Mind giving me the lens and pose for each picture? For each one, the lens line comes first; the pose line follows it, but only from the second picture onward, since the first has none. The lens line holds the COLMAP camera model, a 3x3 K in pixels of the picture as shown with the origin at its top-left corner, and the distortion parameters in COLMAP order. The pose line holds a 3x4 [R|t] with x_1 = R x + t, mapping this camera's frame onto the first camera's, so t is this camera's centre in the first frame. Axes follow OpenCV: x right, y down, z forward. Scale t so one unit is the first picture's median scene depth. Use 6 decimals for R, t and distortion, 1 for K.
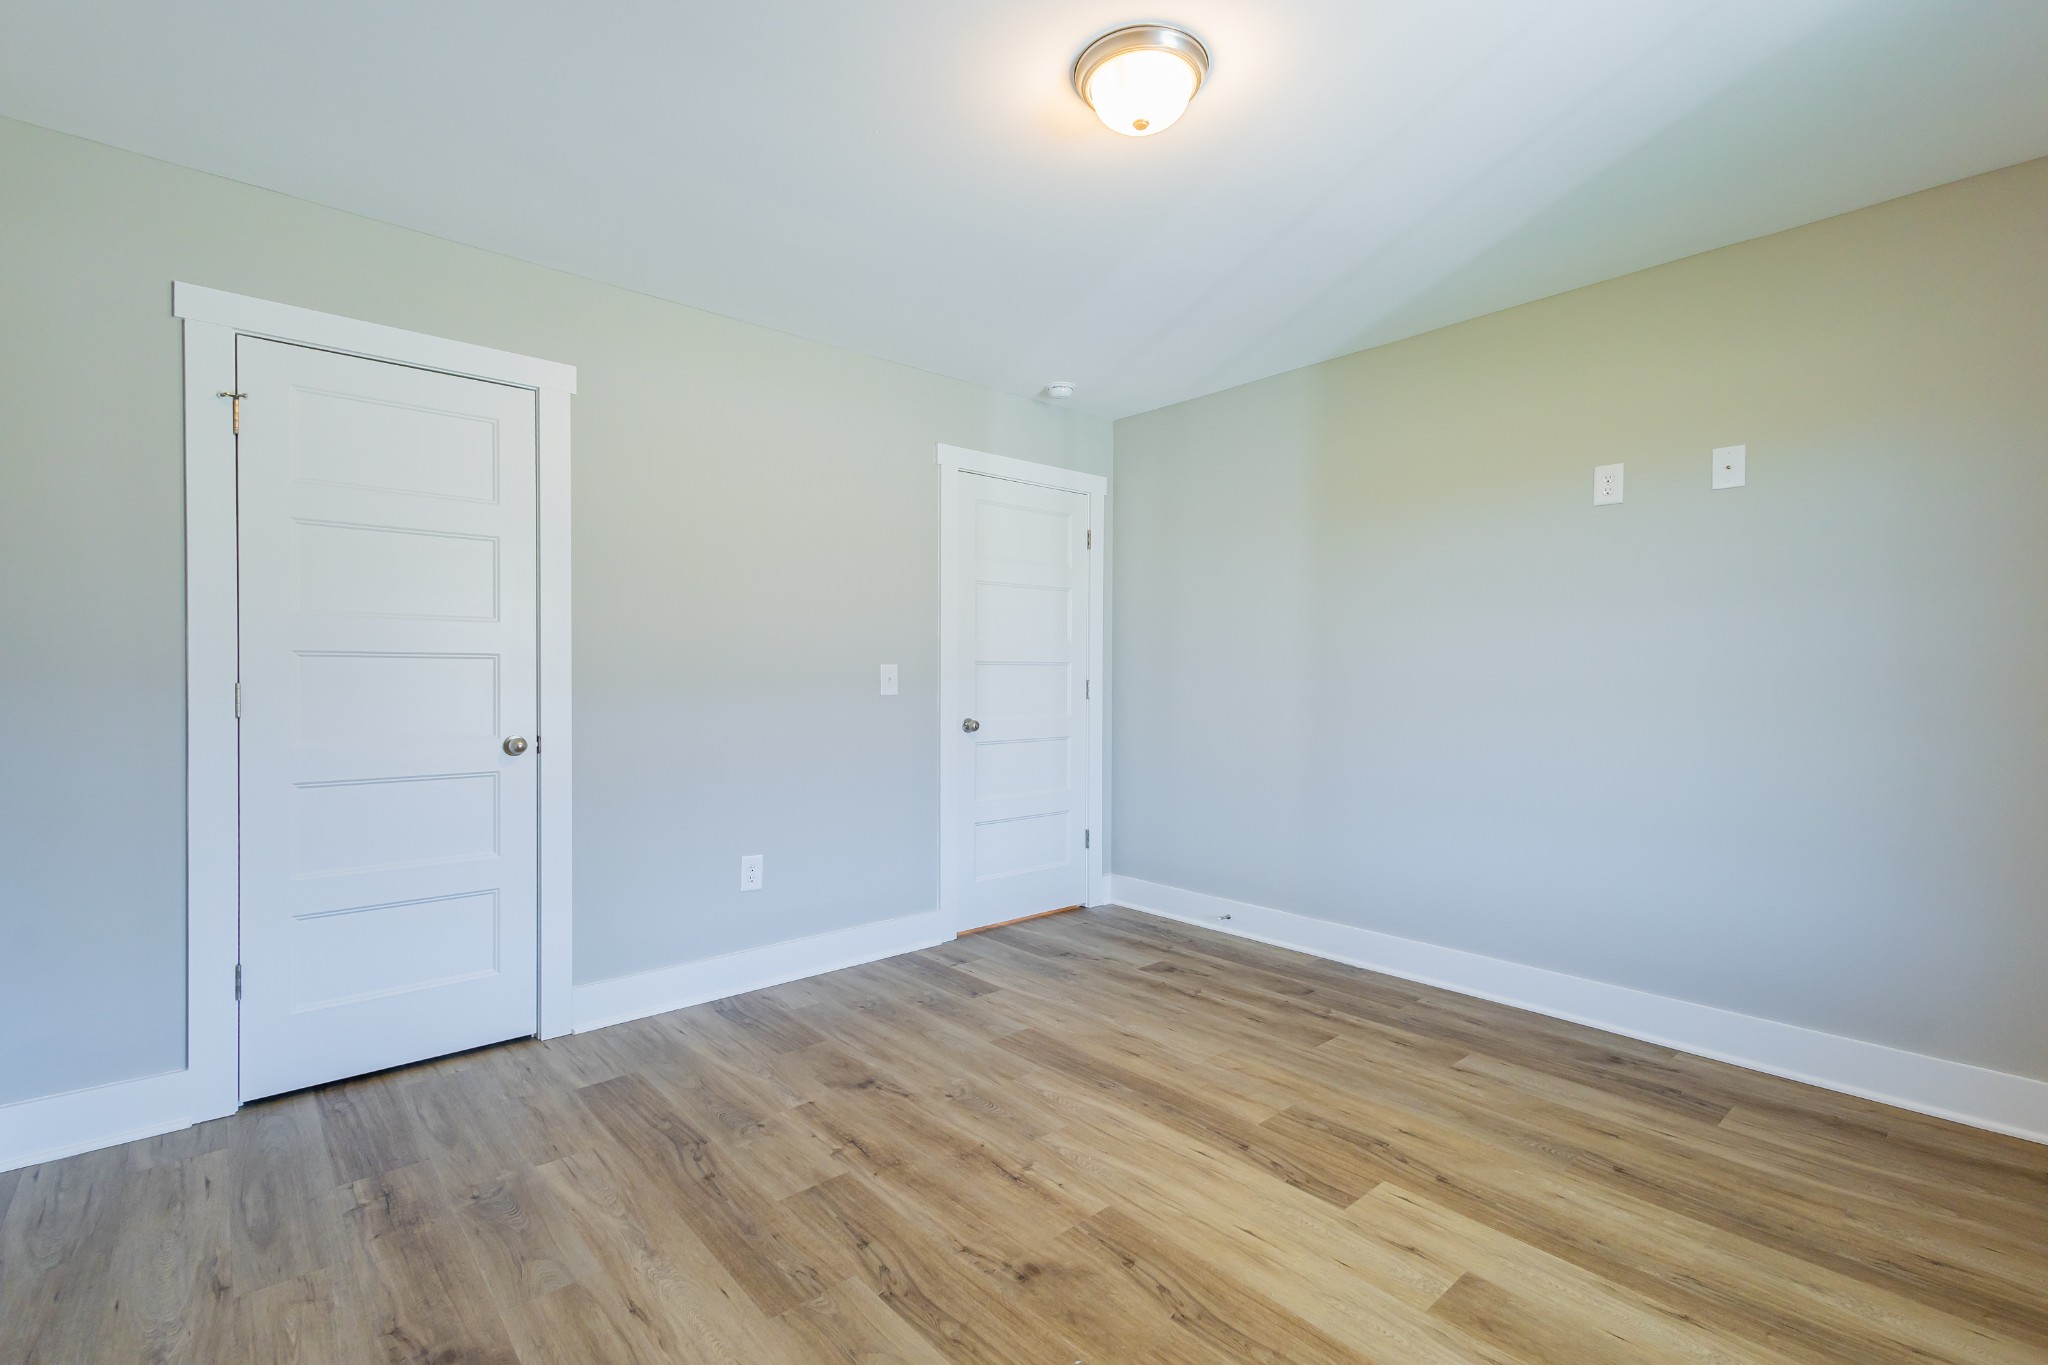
lens RADIAL K [[915.6, 0, 1023.3], [0, 915.6, 686.8], [0, 0, 1]] dist [0.013790, -0.003011]
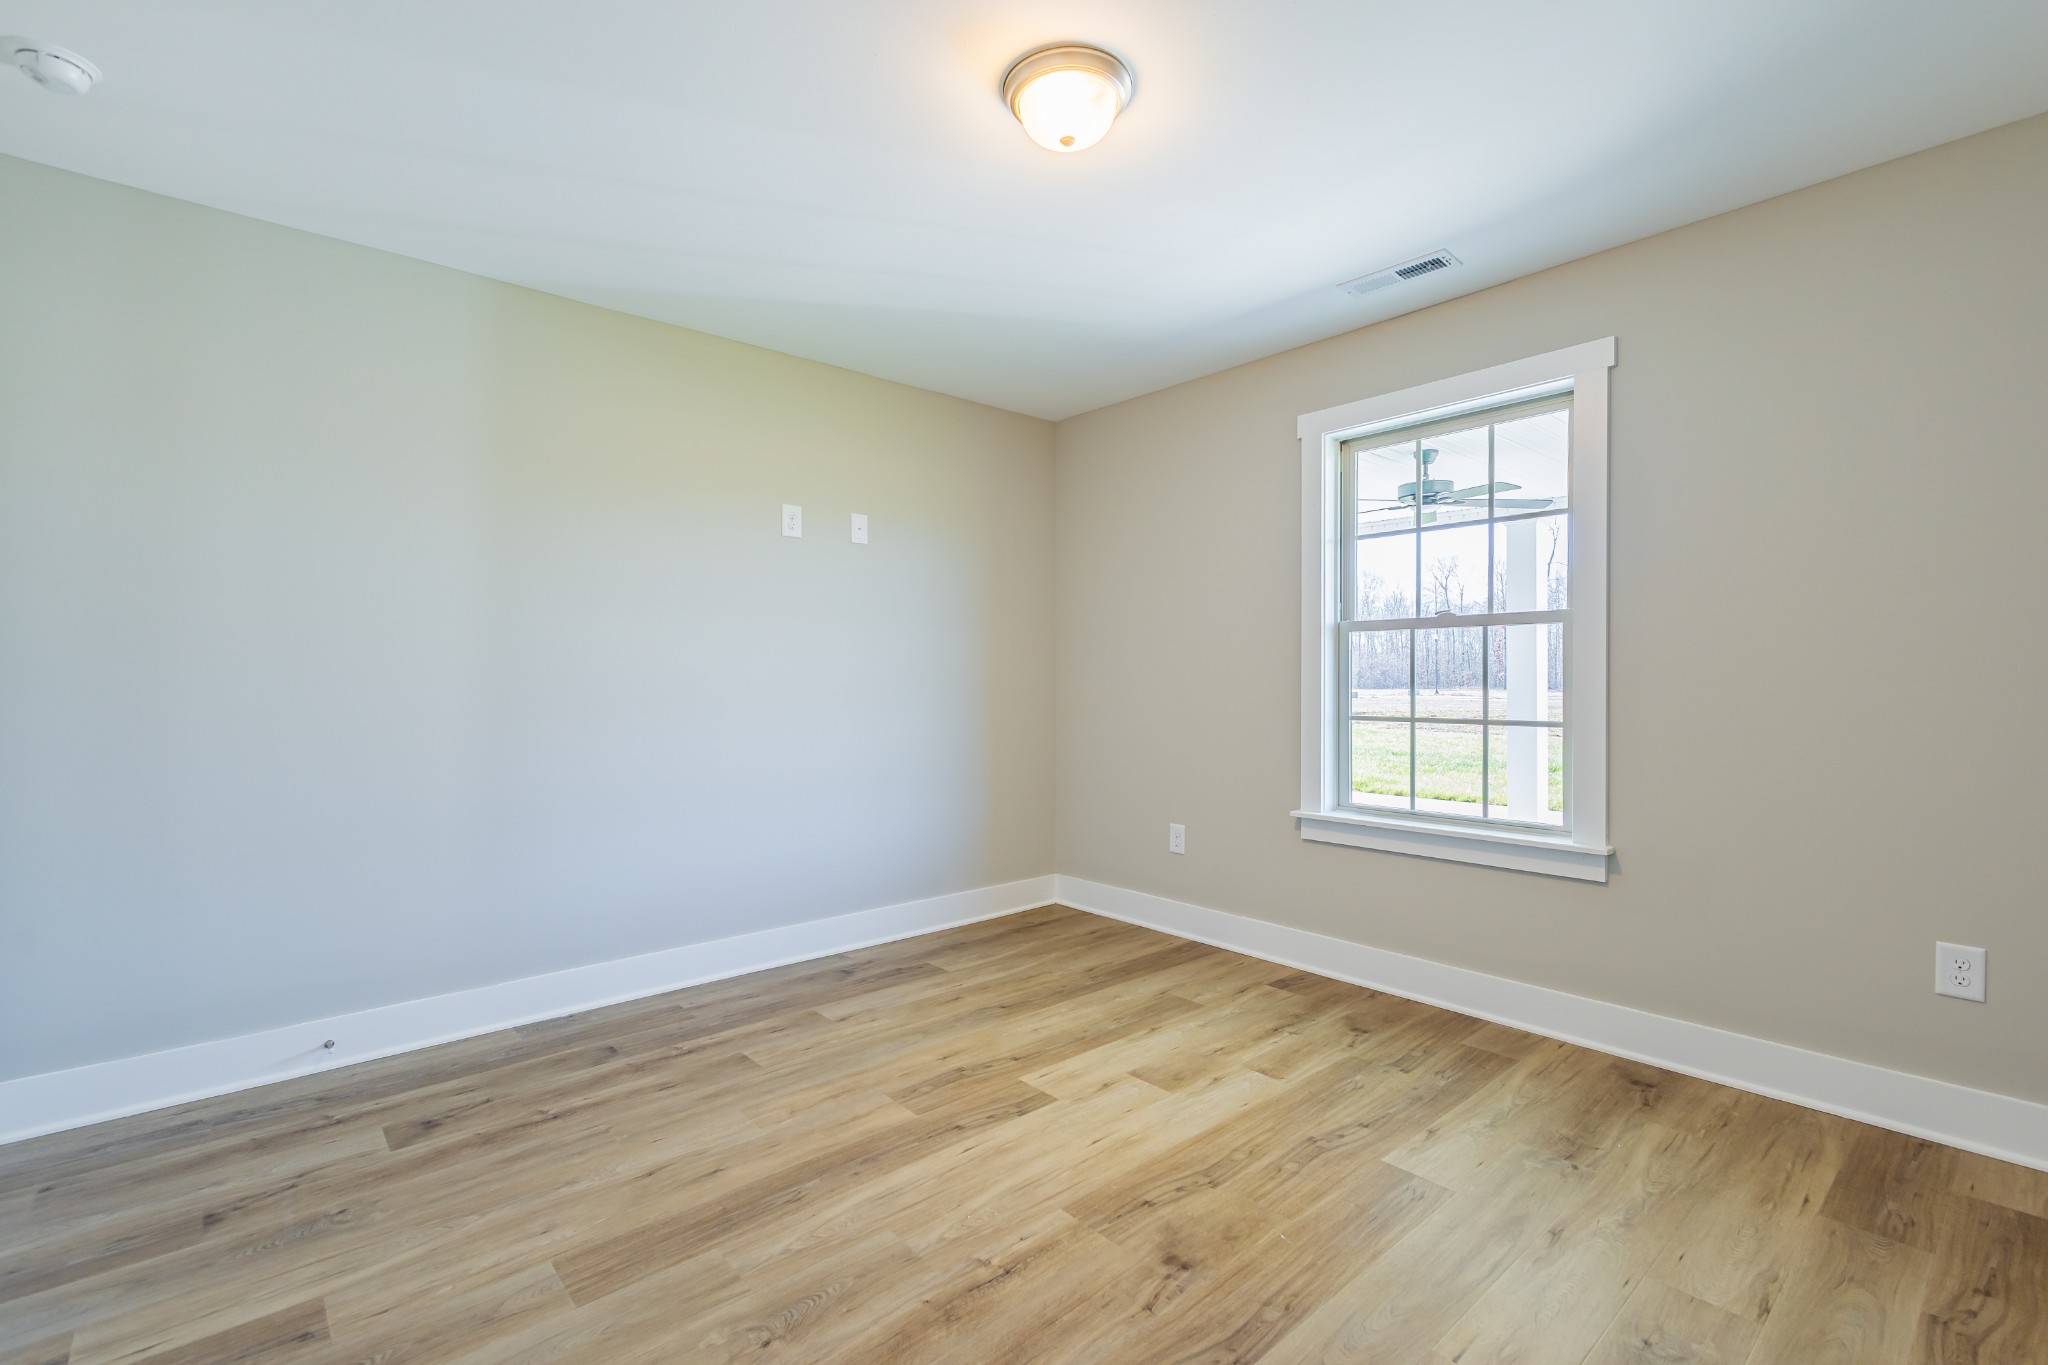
lens RADIAL K [[915.6, 0, 1022.7], [0, 915.6, 690.3], [0, 0, 1]] dist [0.013790, -0.003011]
pose [[0.001398, -0.015177, 0.999884, -0.774753], [0.014116, 0.999786, 0.015155, -0.009045], [-0.999899, 0.014093, 0.001612, 0.898792]]
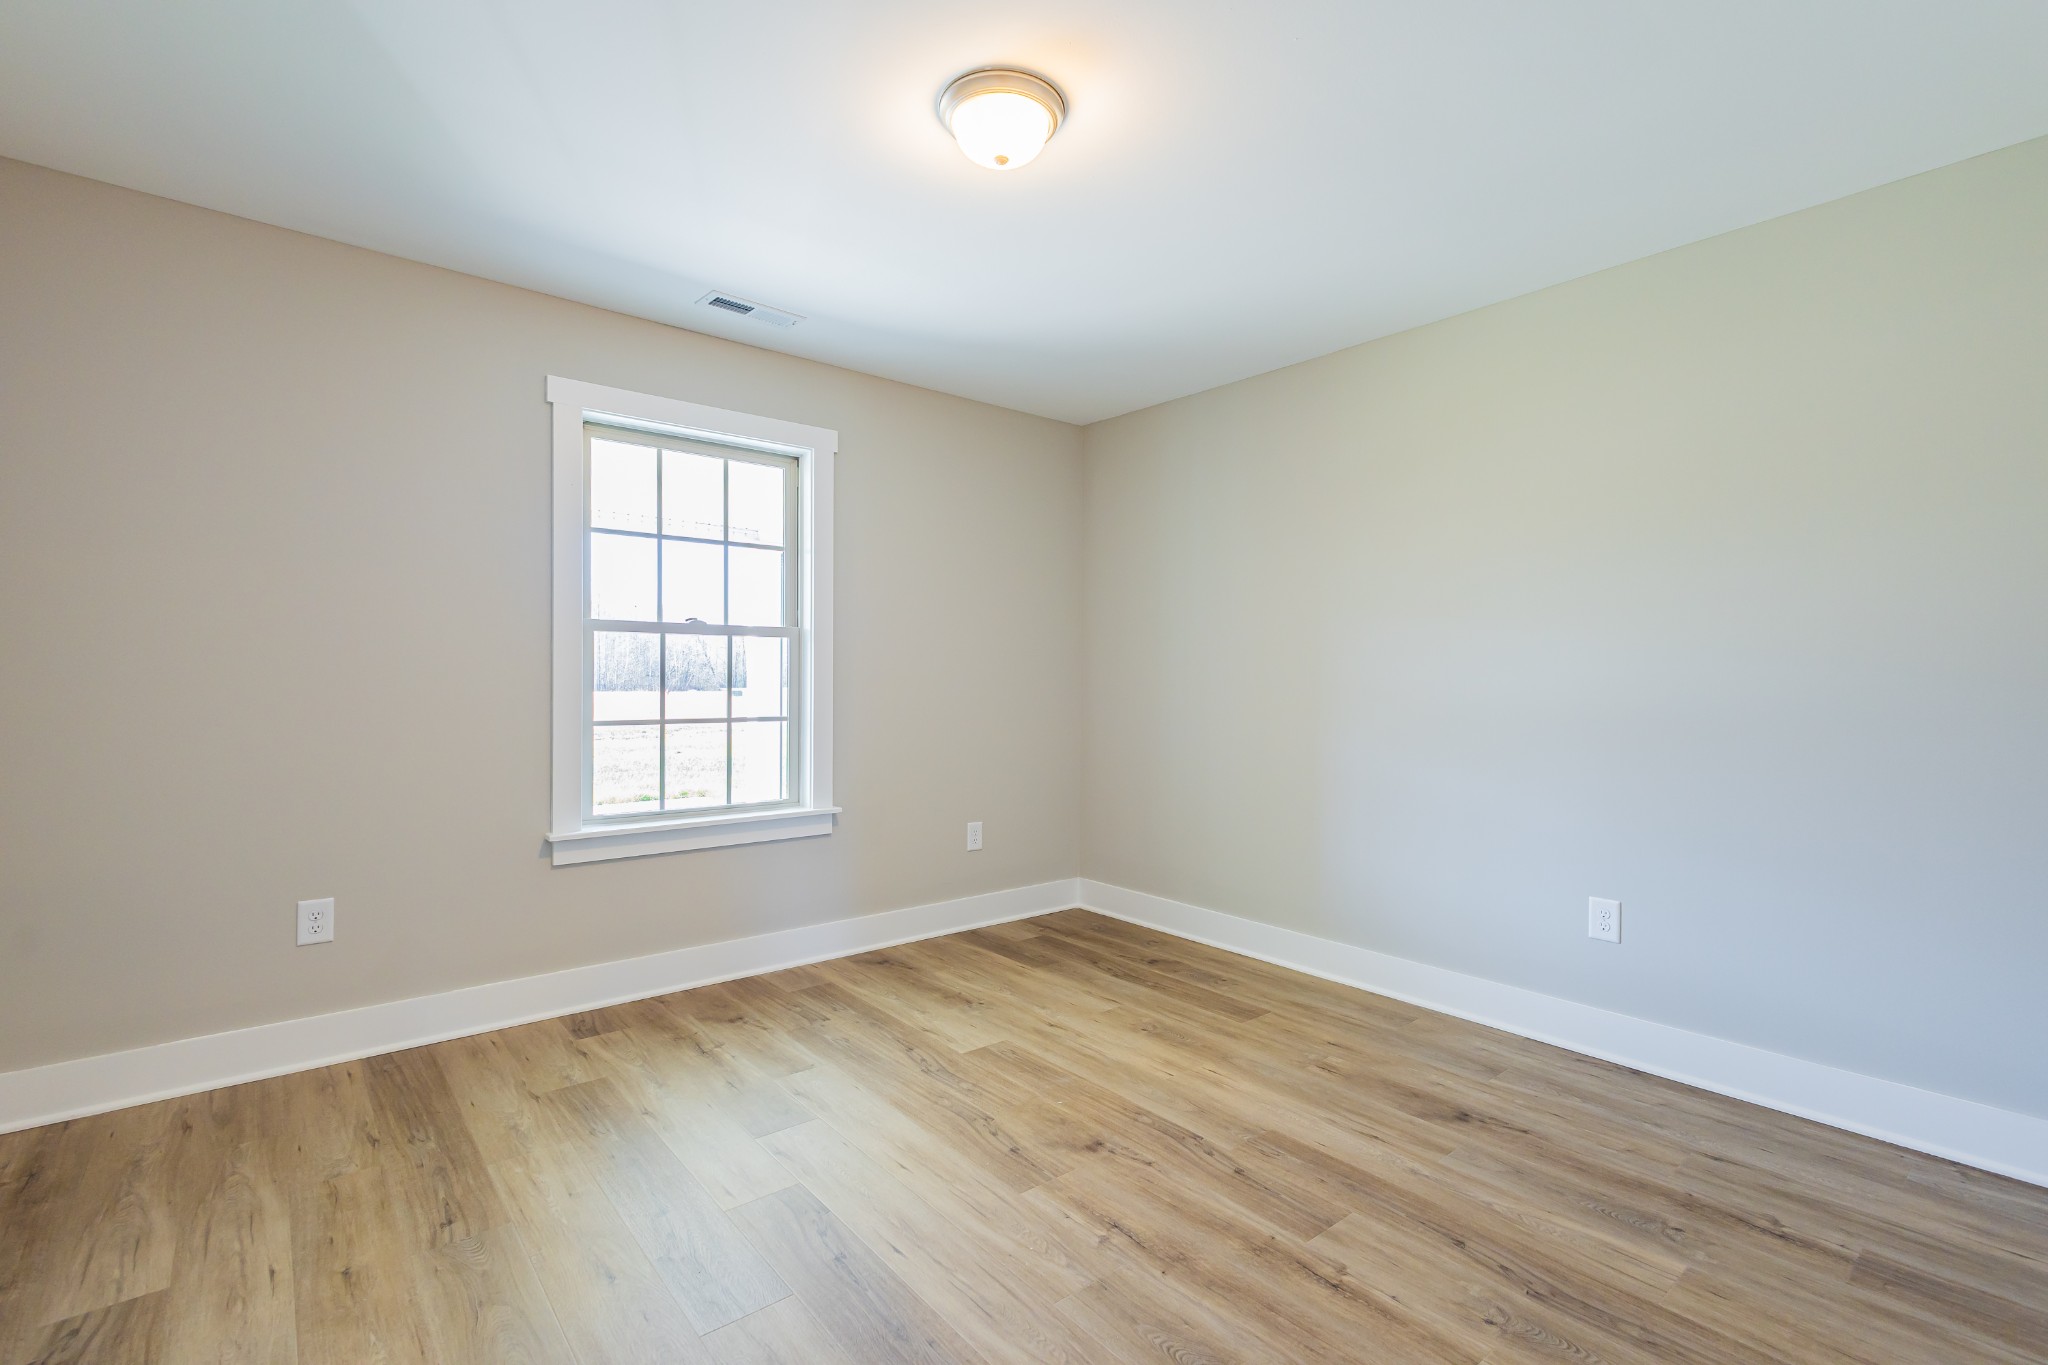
lens RADIAL K [[915.6, 0, 1022.7], [0, 915.6, 693.5], [0, 0, 1]] dist [0.013790, -0.003011]
pose [[-0.999605, -0.008580, 0.026759, 0.059576], [-0.007890, 0.999636, 0.025810, -0.021059], [-0.026971, 0.025589, -0.999309, 1.757851]]
